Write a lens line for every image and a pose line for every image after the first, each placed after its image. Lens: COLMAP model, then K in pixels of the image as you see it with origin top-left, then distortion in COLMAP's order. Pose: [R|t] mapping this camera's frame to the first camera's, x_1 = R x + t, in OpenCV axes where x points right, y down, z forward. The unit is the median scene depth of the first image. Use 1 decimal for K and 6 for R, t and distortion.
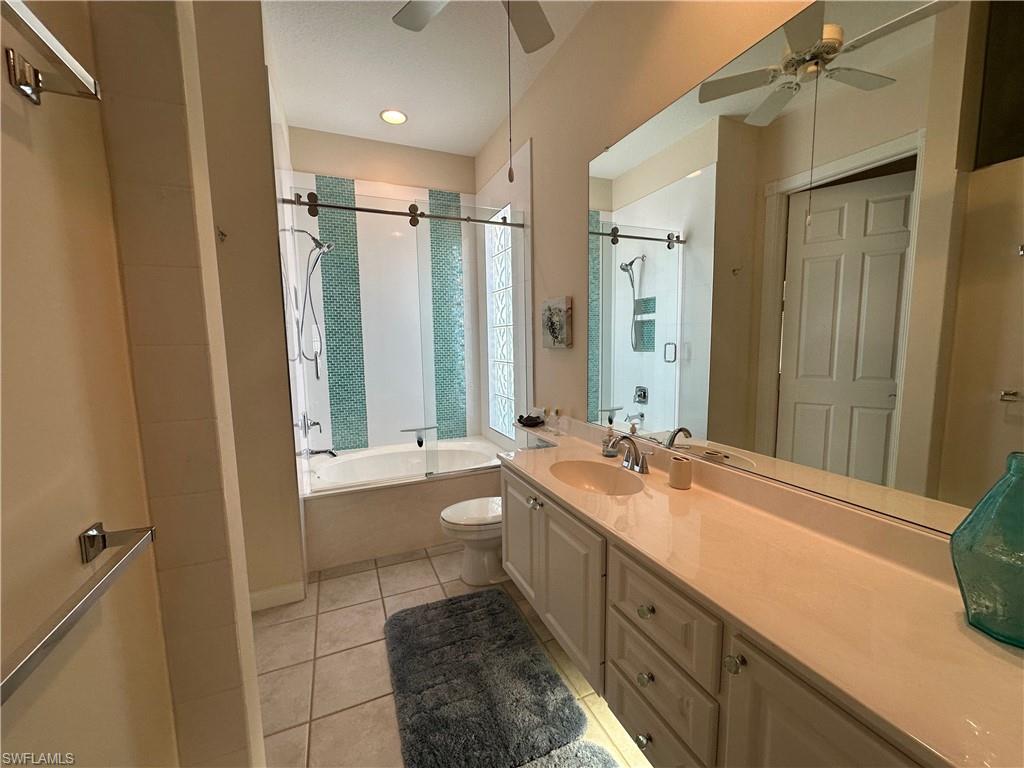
lens RADIAL K [[408.0, 0, 511.4], [0, 408.0, 383.4], [0, 0, 1]] dist [-0.000338, -0.000355]
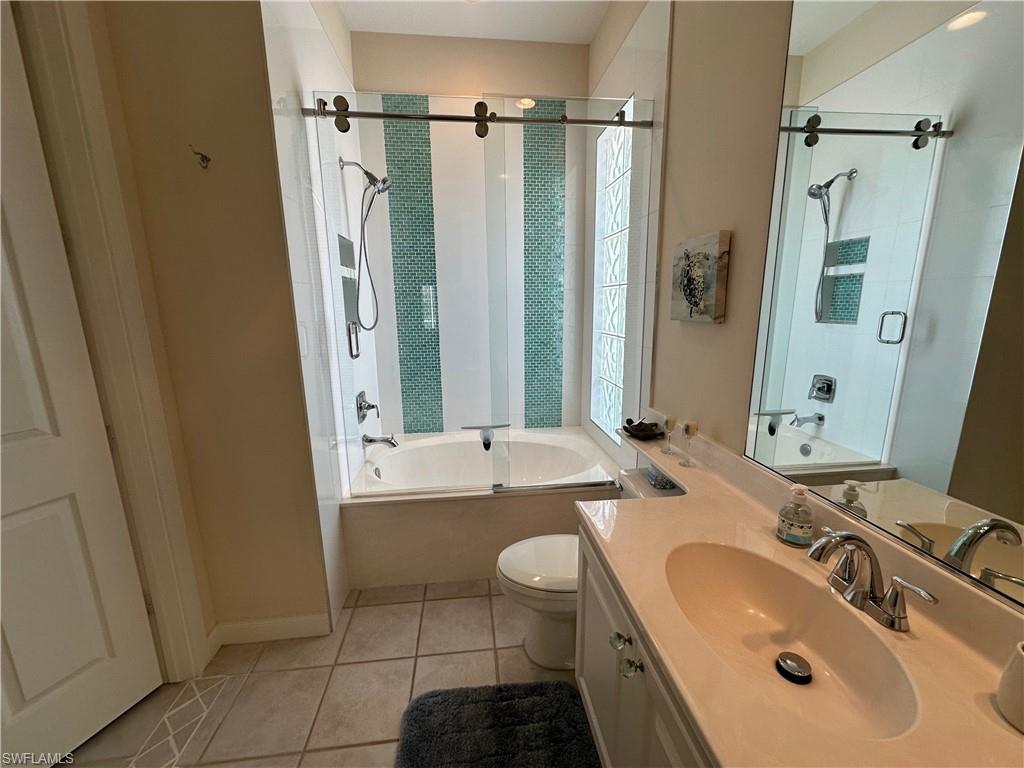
lens RADIAL K [[408.0, 0, 511.4], [0, 408.0, 384.0], [0, 0, 1]] dist [-0.000338, -0.000355]
pose [[0.956648, 0.061868, -0.284598, 0.025088], [-0.034183, 0.994274, 0.101242, -0.041149], [0.289232, -0.087125, 0.953286, 0.295900]]
